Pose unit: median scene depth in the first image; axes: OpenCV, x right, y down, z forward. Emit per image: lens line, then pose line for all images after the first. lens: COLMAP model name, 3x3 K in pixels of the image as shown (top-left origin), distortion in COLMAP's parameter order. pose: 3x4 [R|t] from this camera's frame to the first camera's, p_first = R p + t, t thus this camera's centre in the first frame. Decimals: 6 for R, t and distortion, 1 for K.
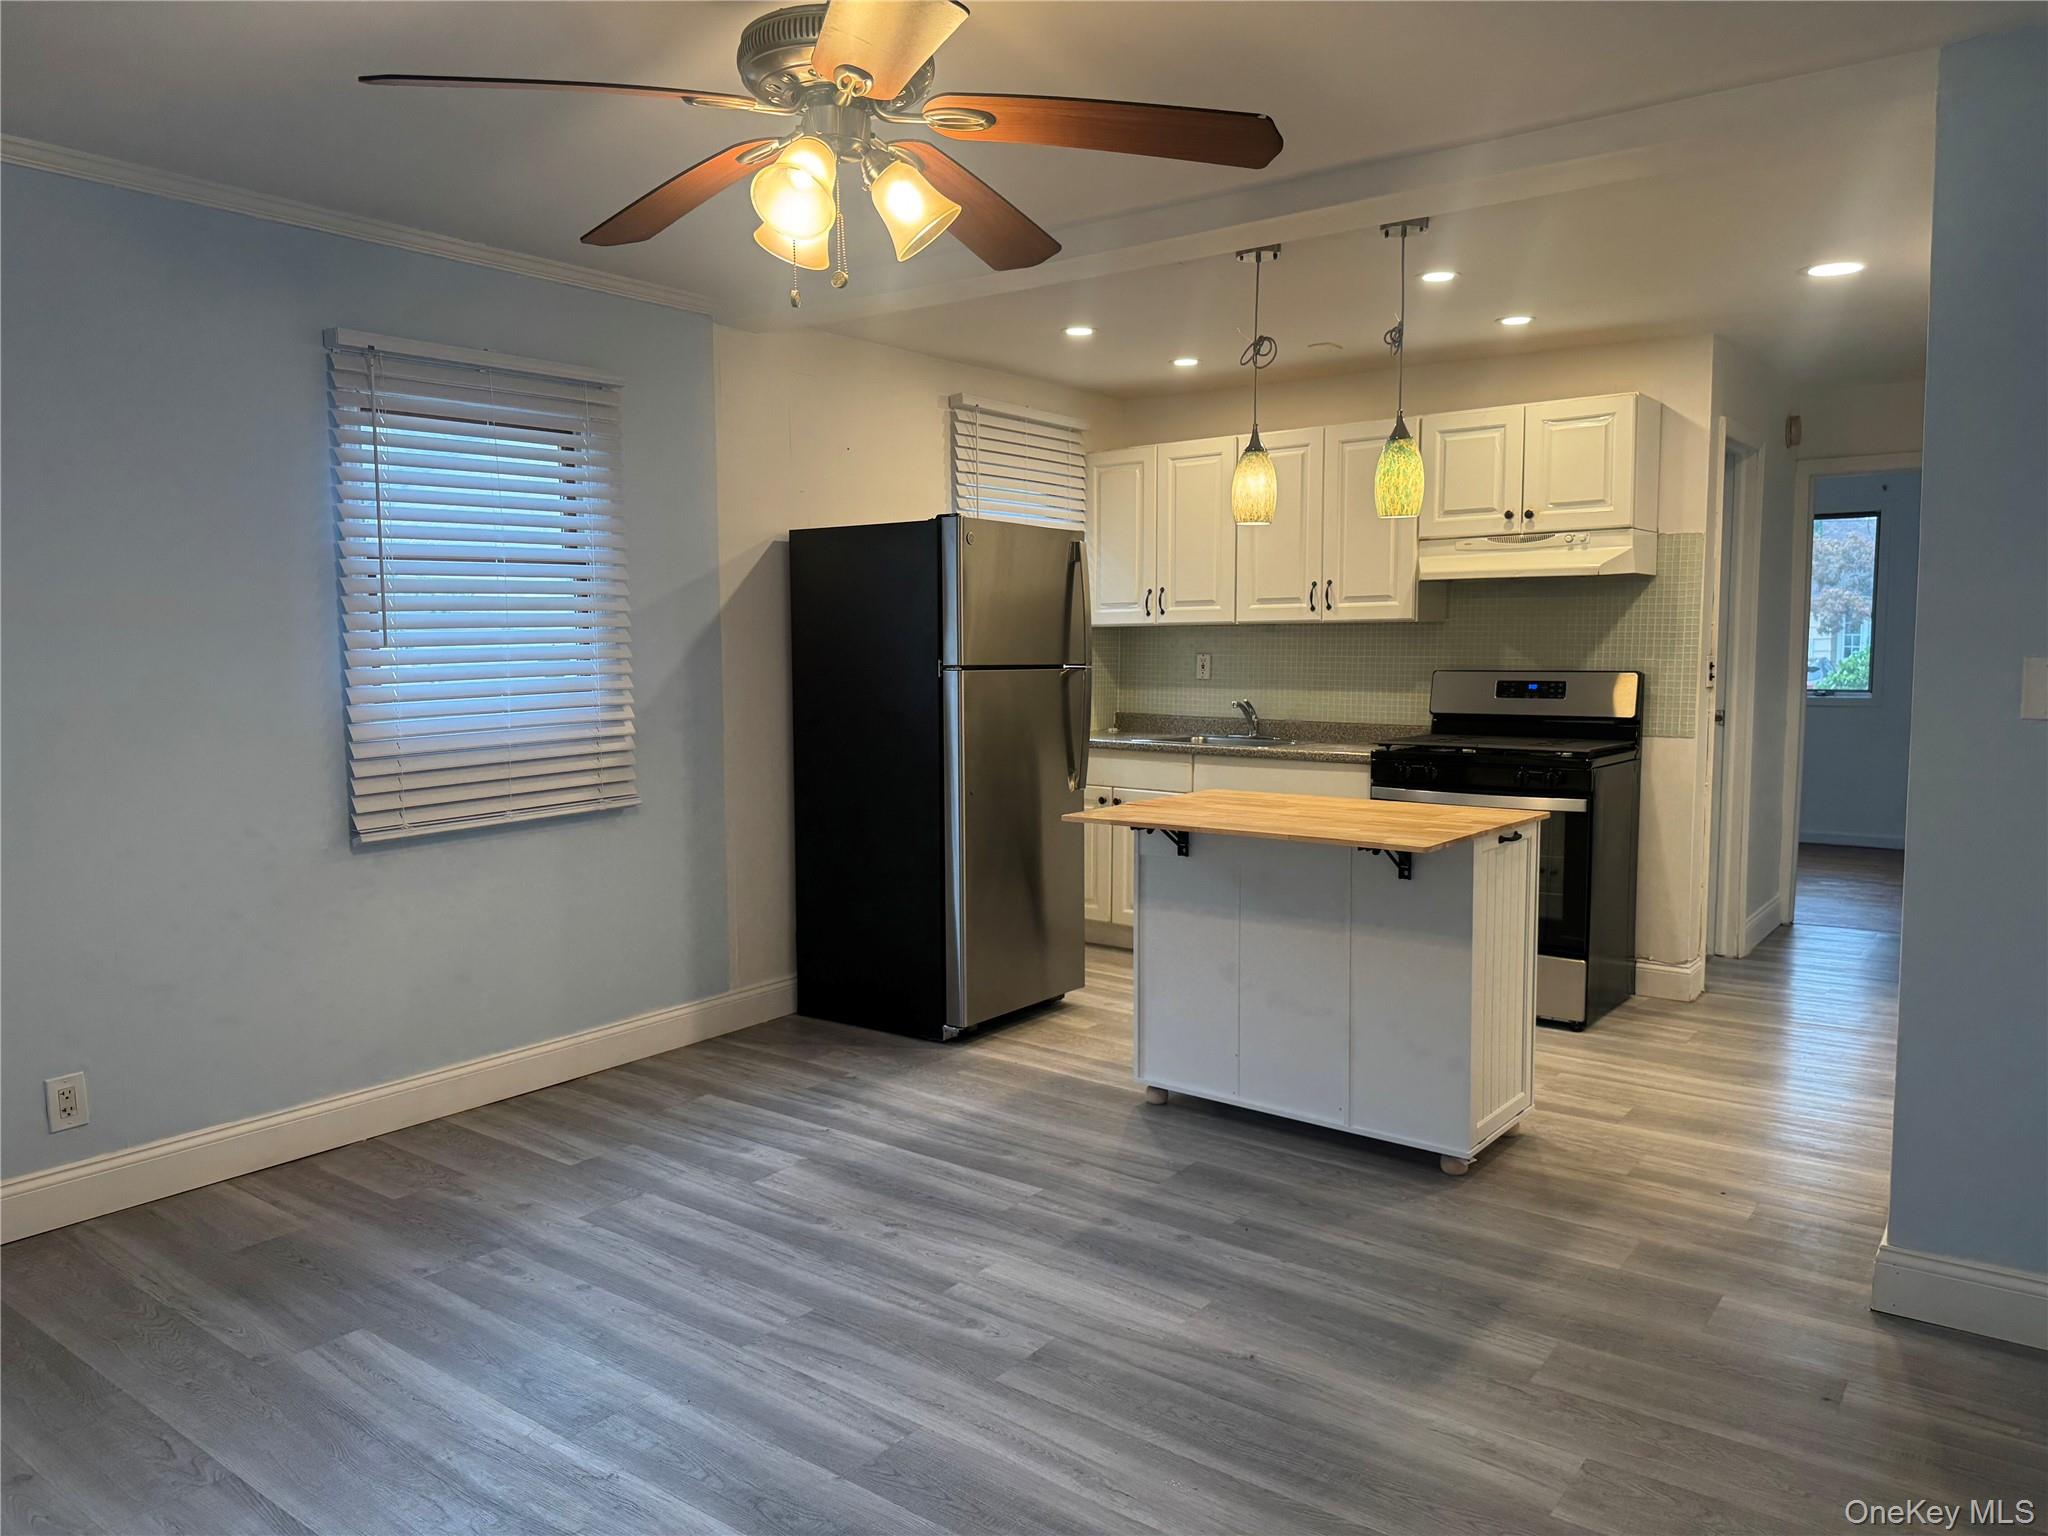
lens RADIAL K [[1426.9, 0, 1020.4], [0, 1426.9, 769.0], [0, 0, 1]] dist [0.158868, -0.302034]
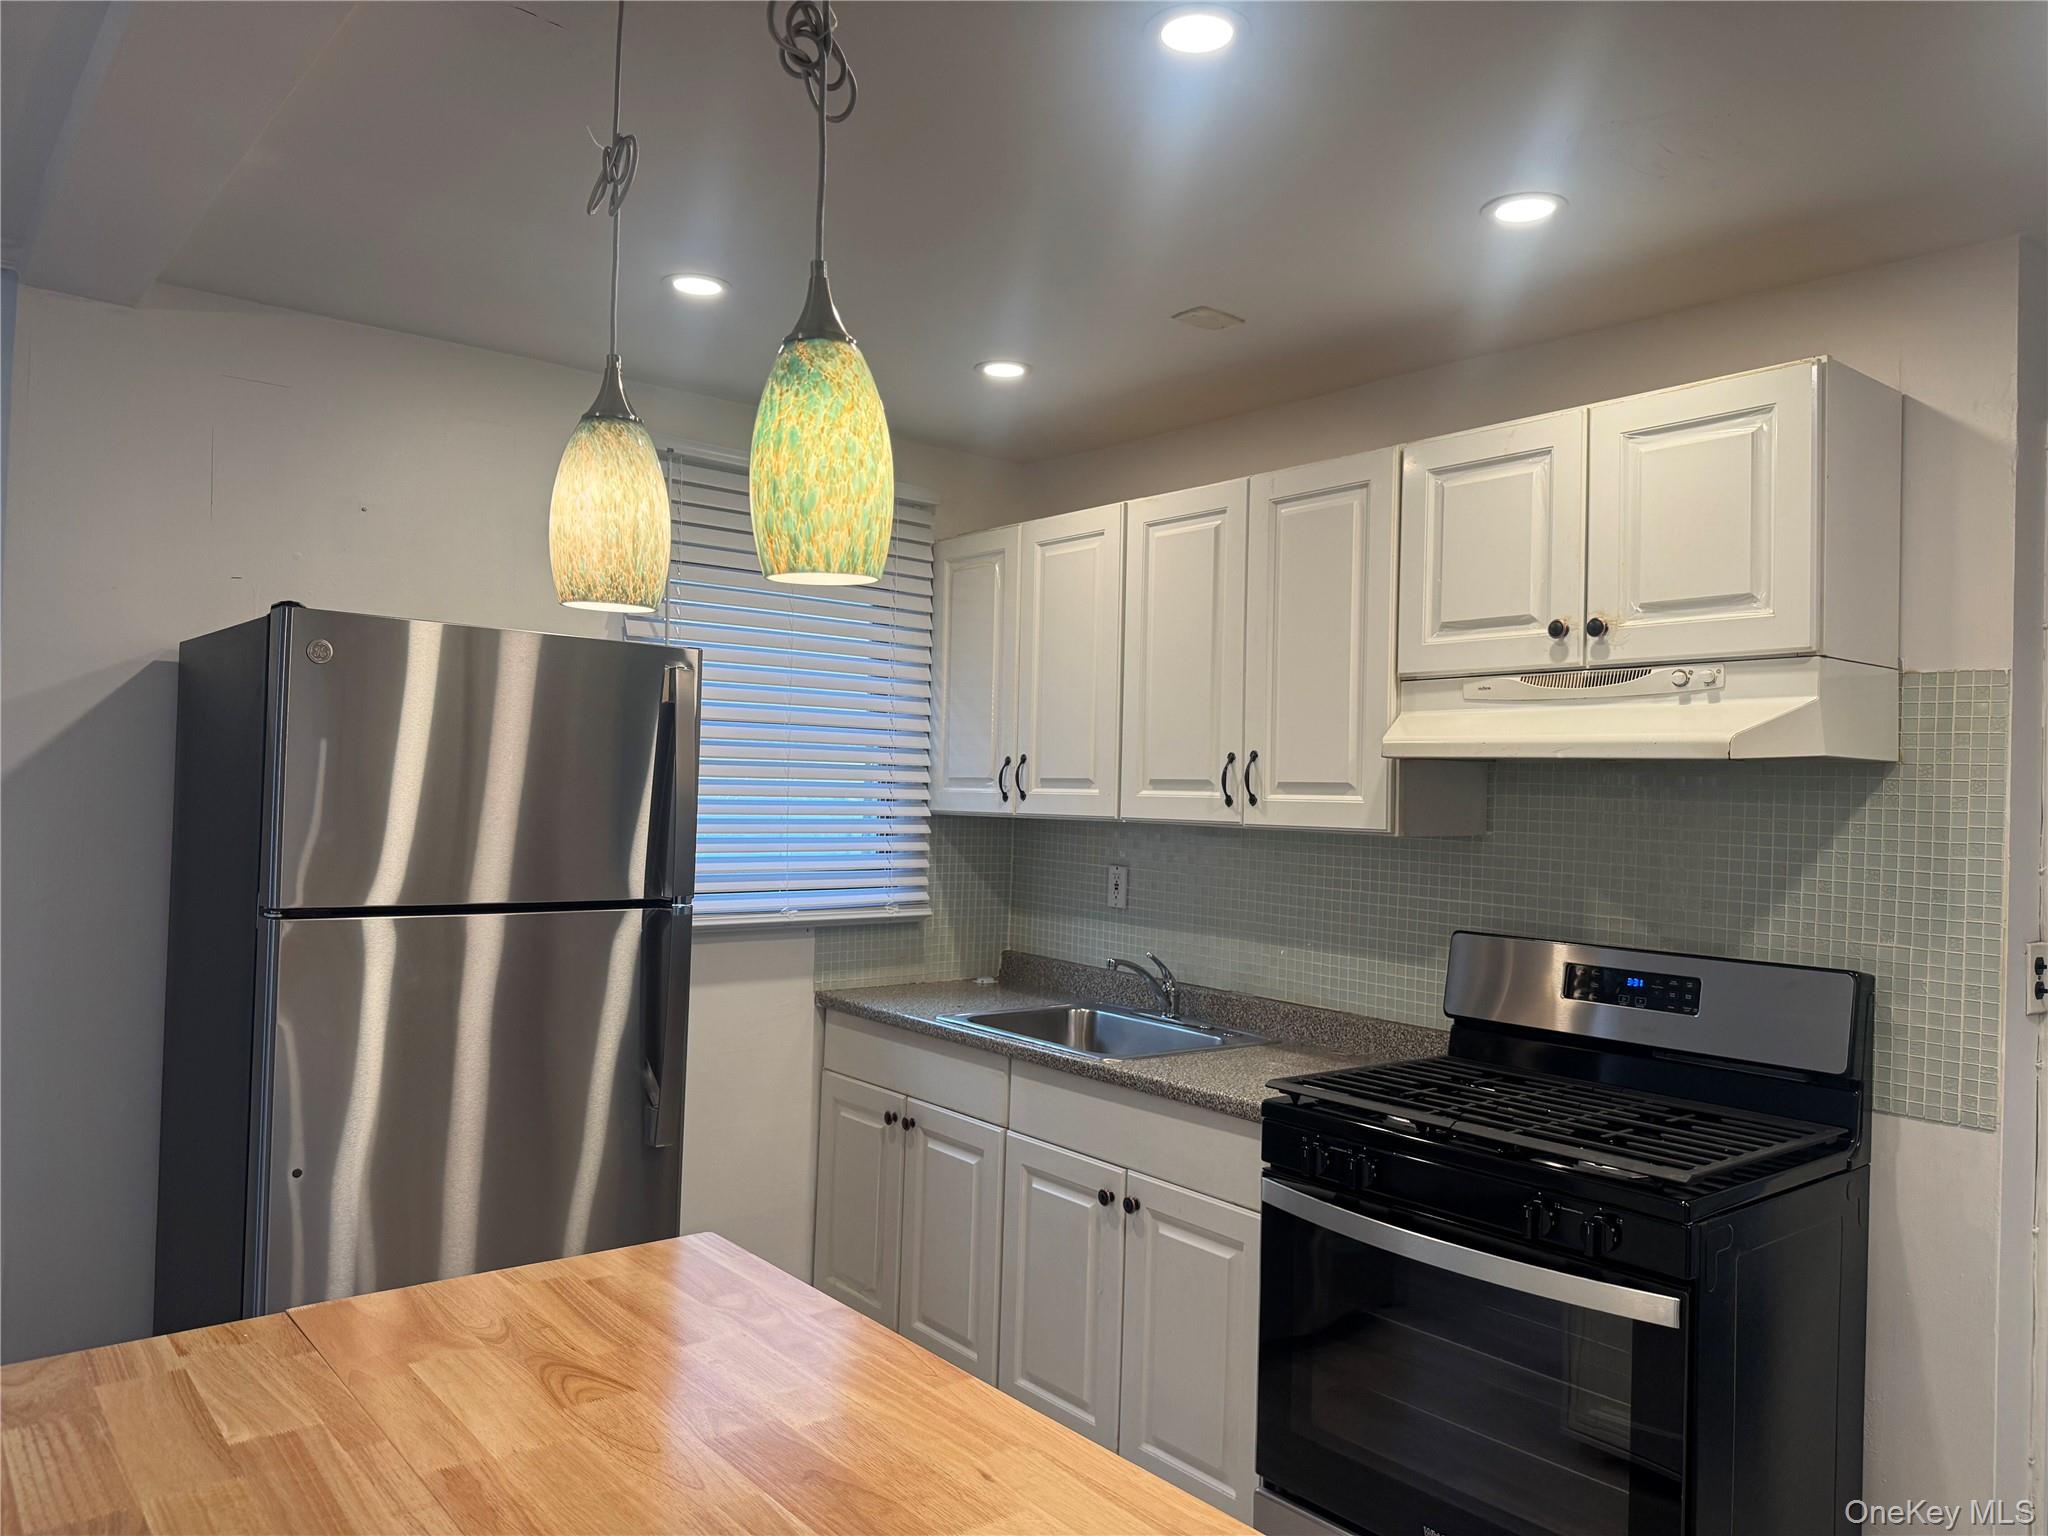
lens RADIAL K [[1428.8, 0, 1024.0], [0, 1428.8, 768.0], [0, 0, 1]] dist [0.110168, -0.160617]
pose [[0.974413, 0.025587, -0.223306, 0.327895], [-0.049574, 0.993499, -0.102484, -0.085336], [0.219231, 0.110932, 0.969346, 0.599680]]
